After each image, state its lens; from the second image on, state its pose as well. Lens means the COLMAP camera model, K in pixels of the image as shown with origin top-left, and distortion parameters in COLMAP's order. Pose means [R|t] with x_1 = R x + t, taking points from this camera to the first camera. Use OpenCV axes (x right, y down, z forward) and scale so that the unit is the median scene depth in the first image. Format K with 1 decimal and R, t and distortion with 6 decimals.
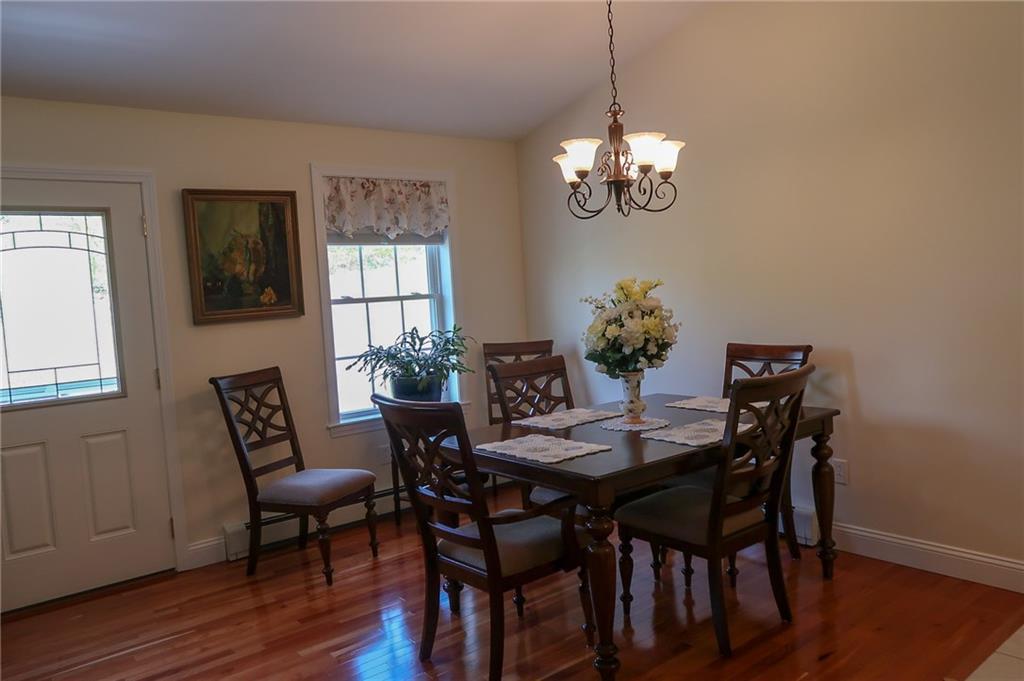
lens RADIAL K [[730.7, 0, 512.0], [0, 730.7, 340.5], [0, 0, 1]] dist [-0.011877, -0.002985]
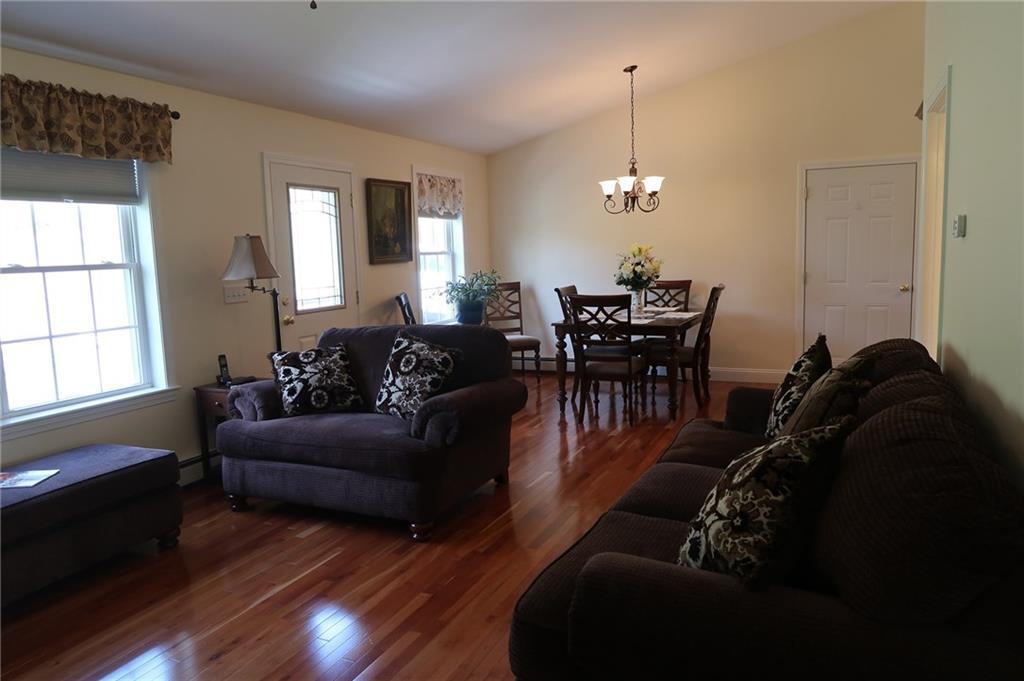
lens RADIAL K [[730.7, 0, 512.0], [0, 730.7, 340.5], [0, 0, 1]] dist [-0.011877, -0.002985]
pose [[0.899467, -0.018965, 0.436577, -0.810700], [0.006268, 0.999515, 0.030504, 0.092556], [-0.436944, -0.024700, 0.899149, -0.537492]]
